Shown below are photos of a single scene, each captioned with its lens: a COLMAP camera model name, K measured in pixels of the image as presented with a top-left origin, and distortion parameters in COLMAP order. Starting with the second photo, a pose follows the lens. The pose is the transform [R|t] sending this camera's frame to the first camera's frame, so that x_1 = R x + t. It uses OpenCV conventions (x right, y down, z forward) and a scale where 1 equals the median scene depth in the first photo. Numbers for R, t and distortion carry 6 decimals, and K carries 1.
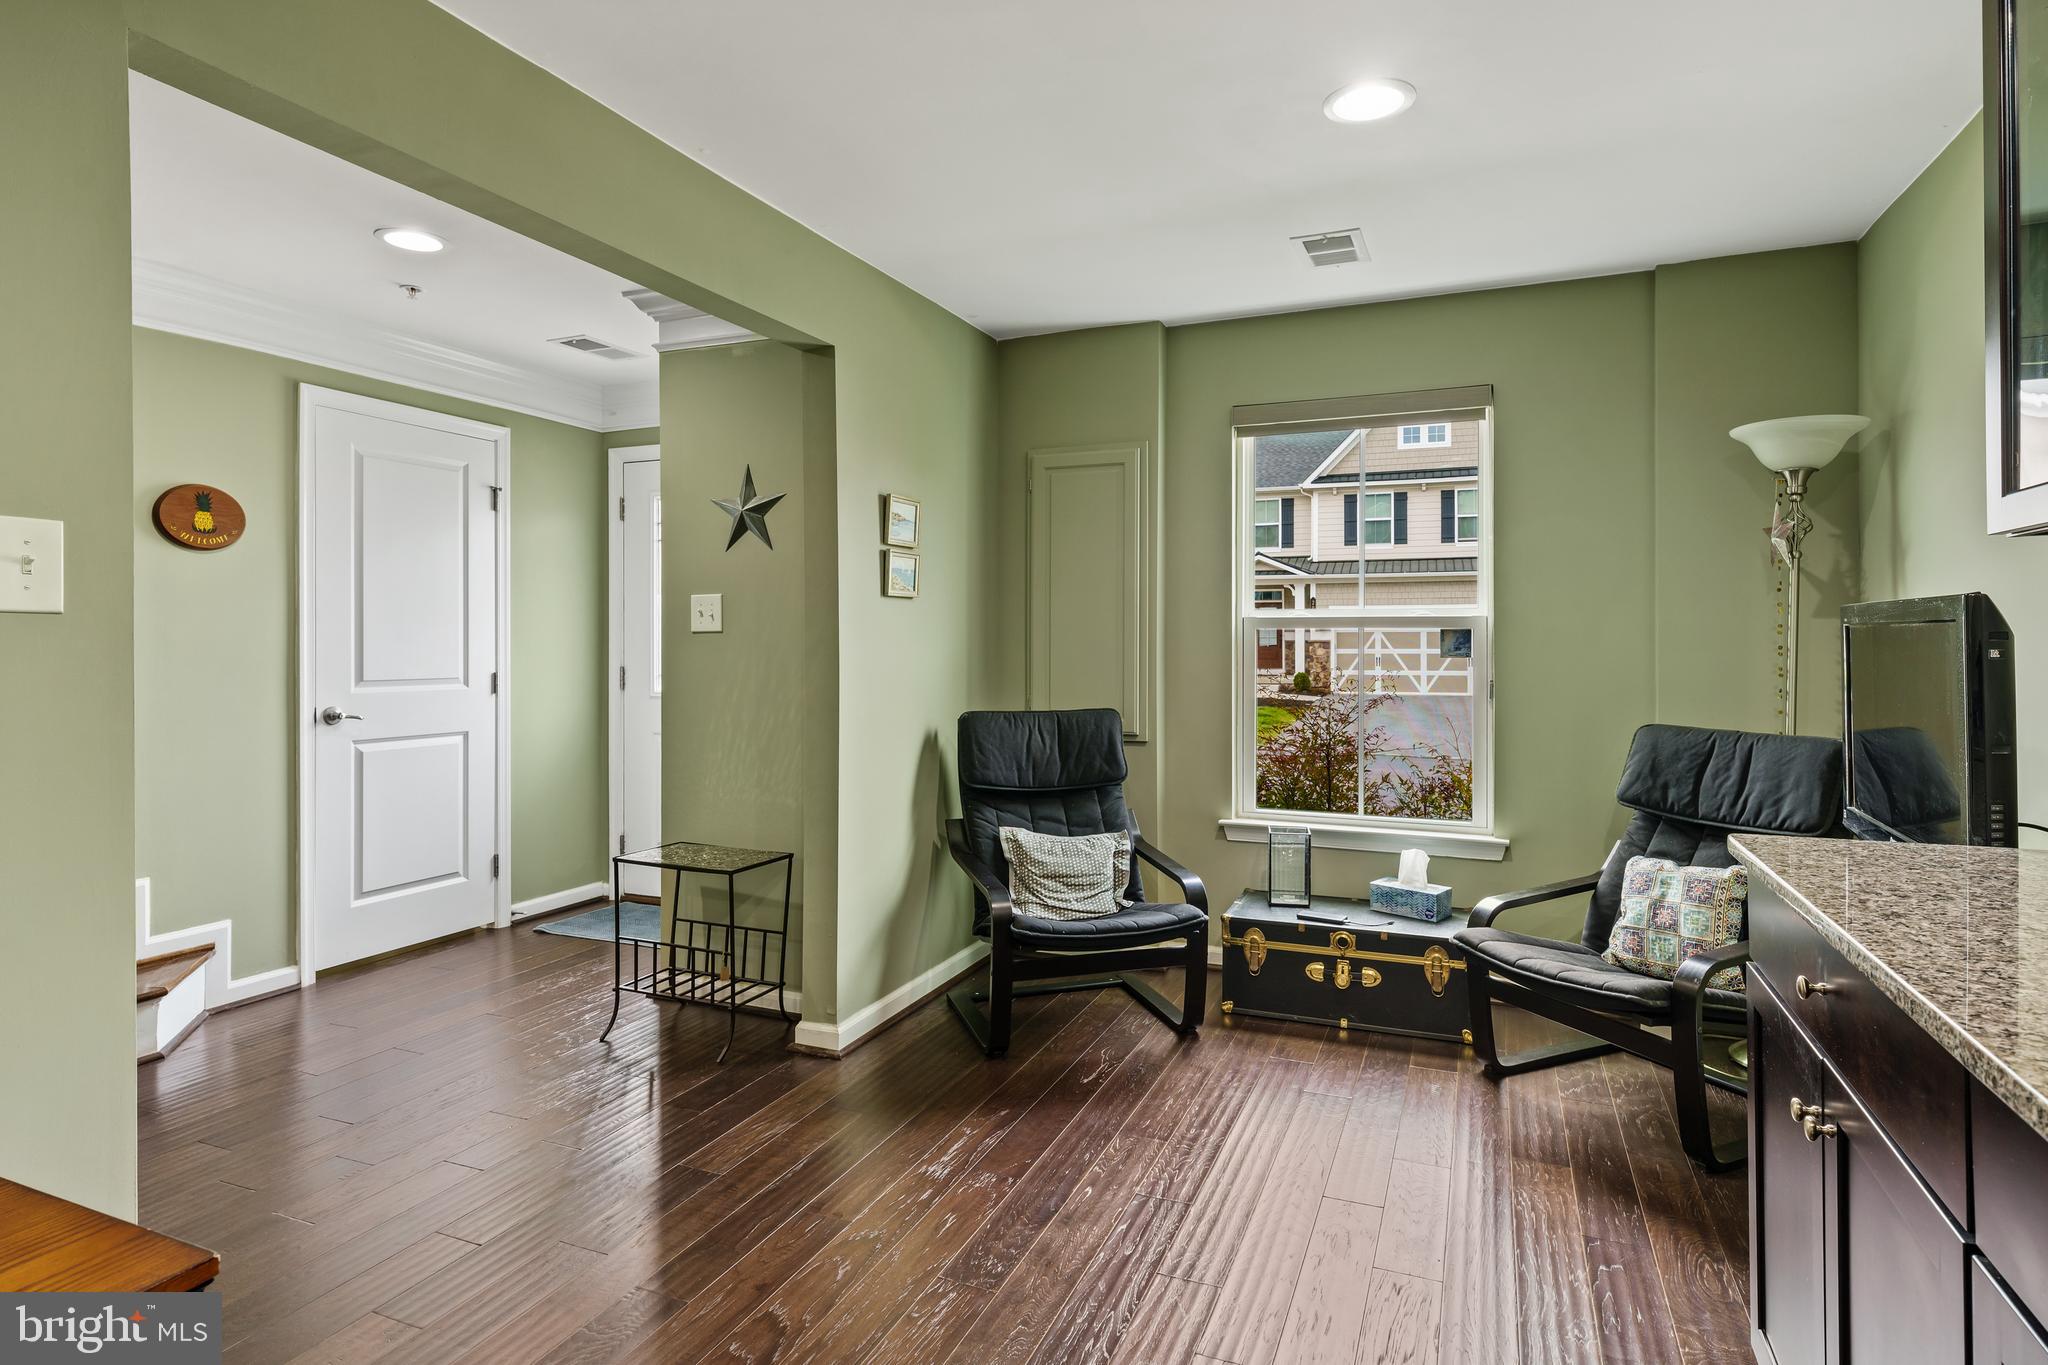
lens RADIAL K [[1092.1, 0, 1024.3], [0, 1092.1, 637.6], [0, 0, 1]] dist [-0.000824, -0.000041]
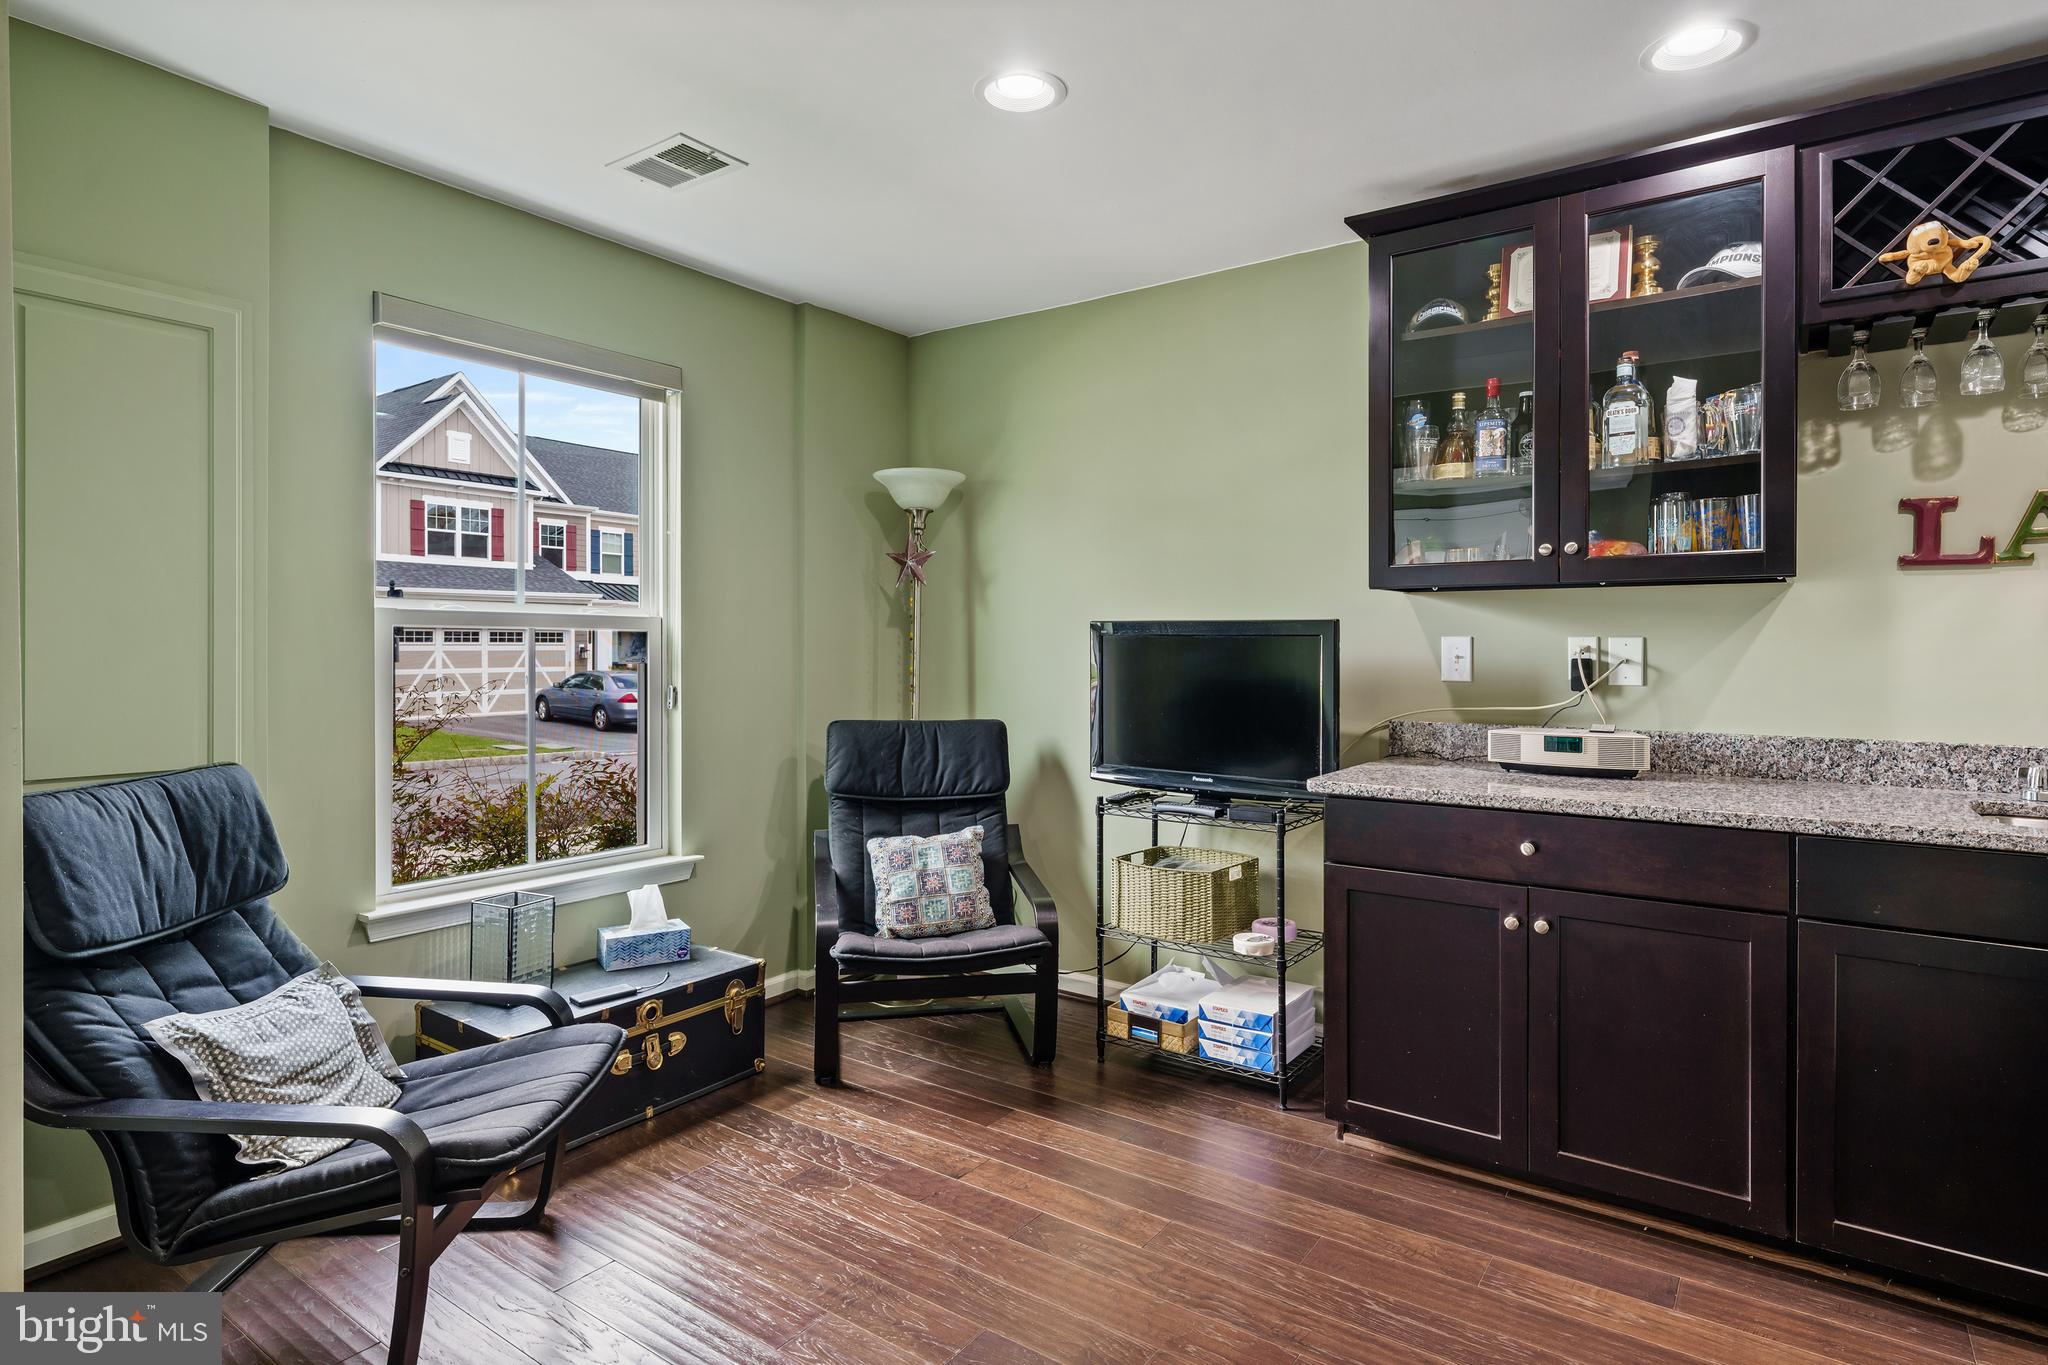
lens RADIAL K [[1098.5, 0, 1020.5], [0, 1098.5, 648.4], [0, 0, 1]] dist [0.021391, 0.000220]
pose [[0.219447, -0.001004, 0.975624, -0.477187], [-0.007605, 0.999967, 0.002740, 0.001497], [-0.975595, -0.008021, 0.219432, 0.578489]]
